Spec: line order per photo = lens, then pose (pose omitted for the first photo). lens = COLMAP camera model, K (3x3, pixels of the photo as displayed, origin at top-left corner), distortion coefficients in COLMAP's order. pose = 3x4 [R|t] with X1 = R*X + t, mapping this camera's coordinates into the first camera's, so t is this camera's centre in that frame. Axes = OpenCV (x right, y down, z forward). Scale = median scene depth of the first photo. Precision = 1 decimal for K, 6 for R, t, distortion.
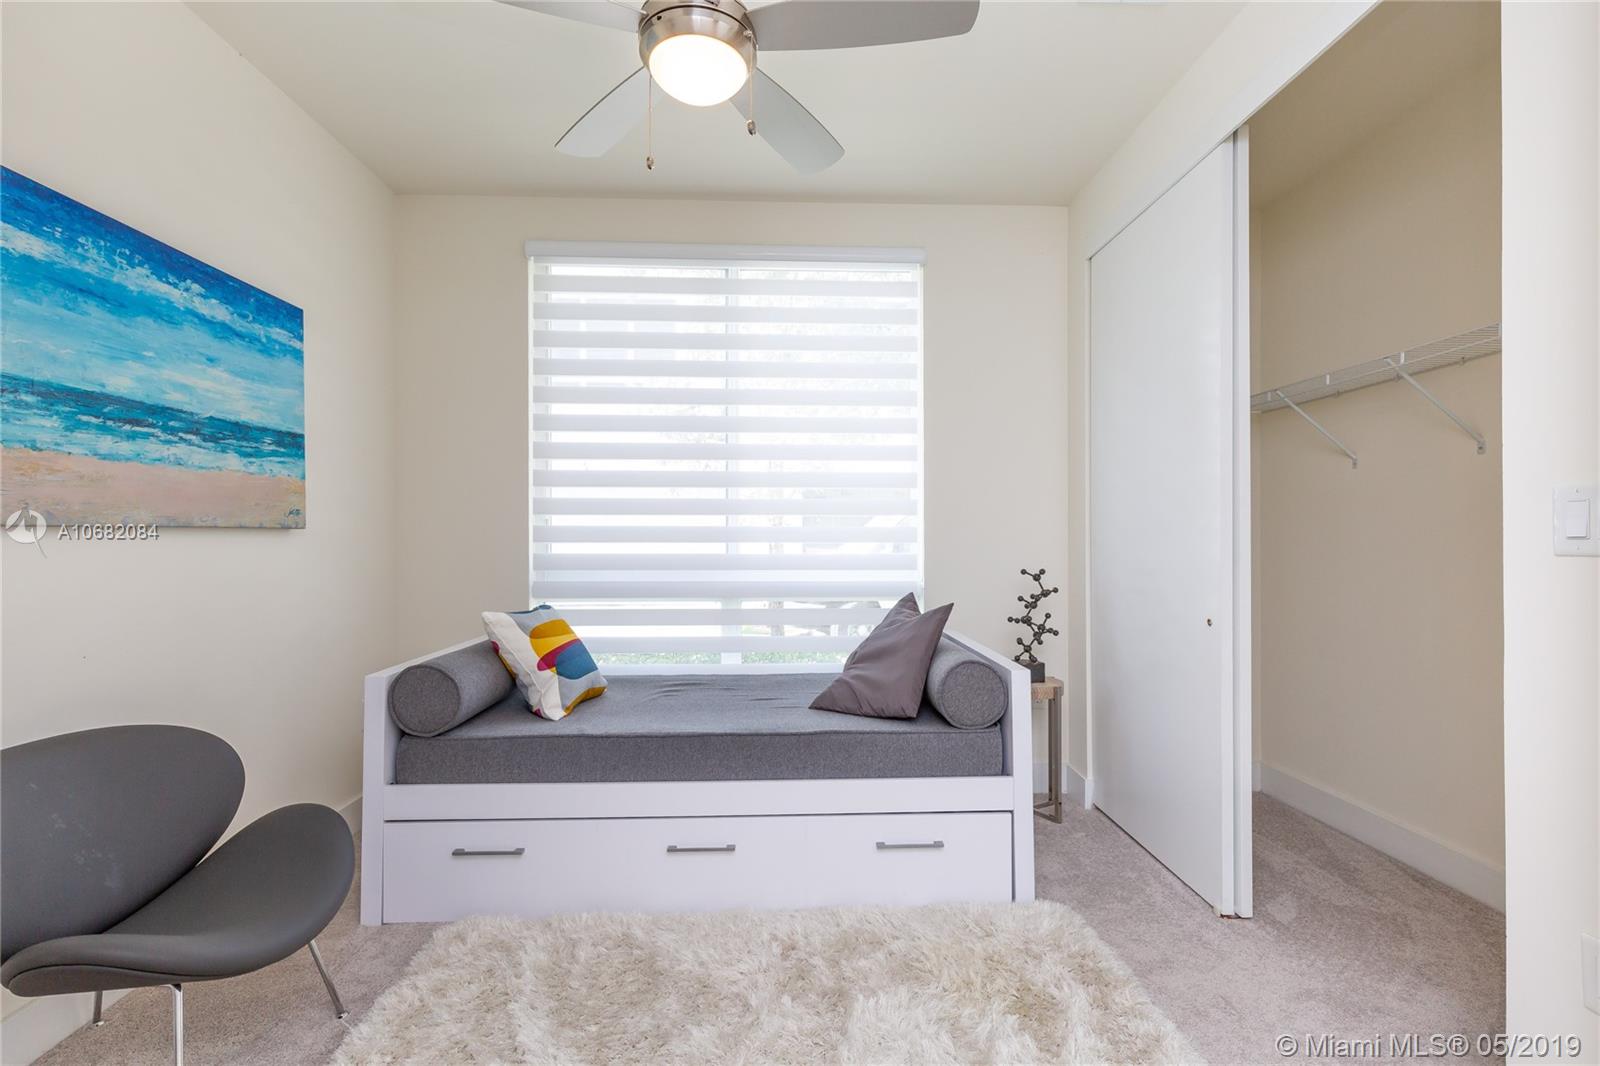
lens RADIAL K [[733.3, 0, 800.0], [0, 733.3, 533.0], [0, 0, 1]] dist [0.001140, 0.000370]
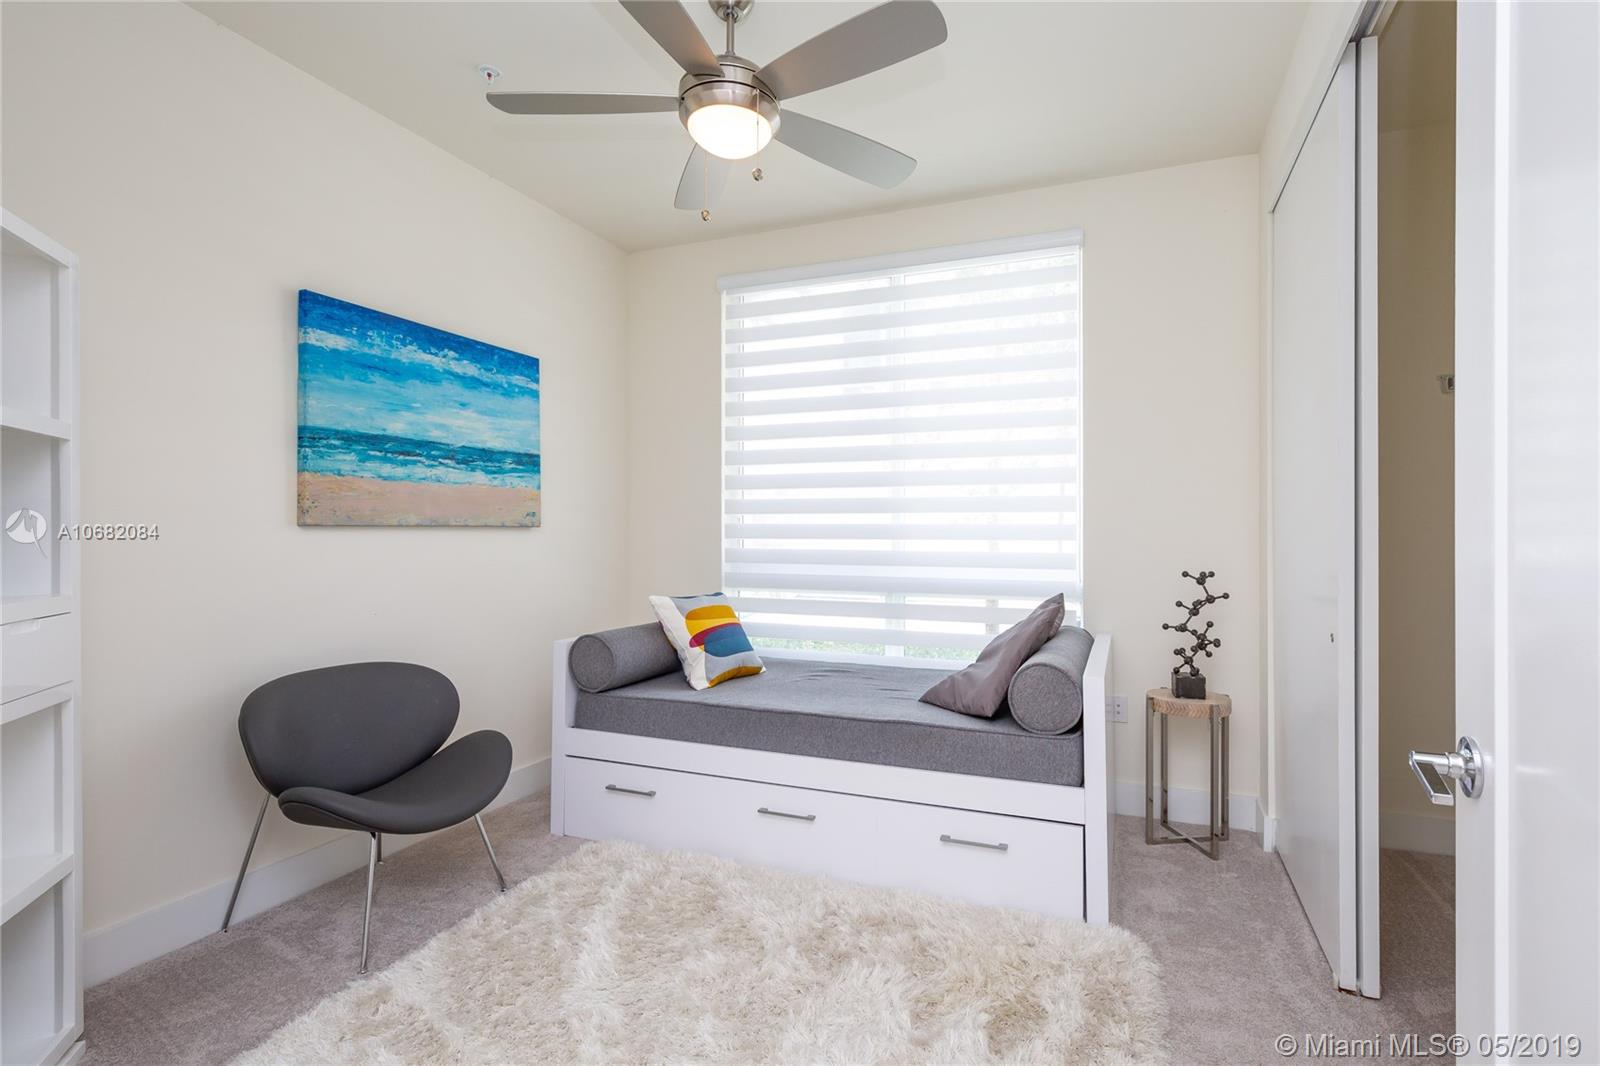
lens RADIAL K [[732.2, 0, 799.5], [0, 732.2, 529.0], [0, 0, 1]] dist [0.001802, 0.000007]
pose [[0.917866, 0.000494, -0.396891, 0.315640], [-0.000911, 0.999999, -0.000861, -0.001564], [0.396890, 0.001152, 0.917865, -0.012254]]
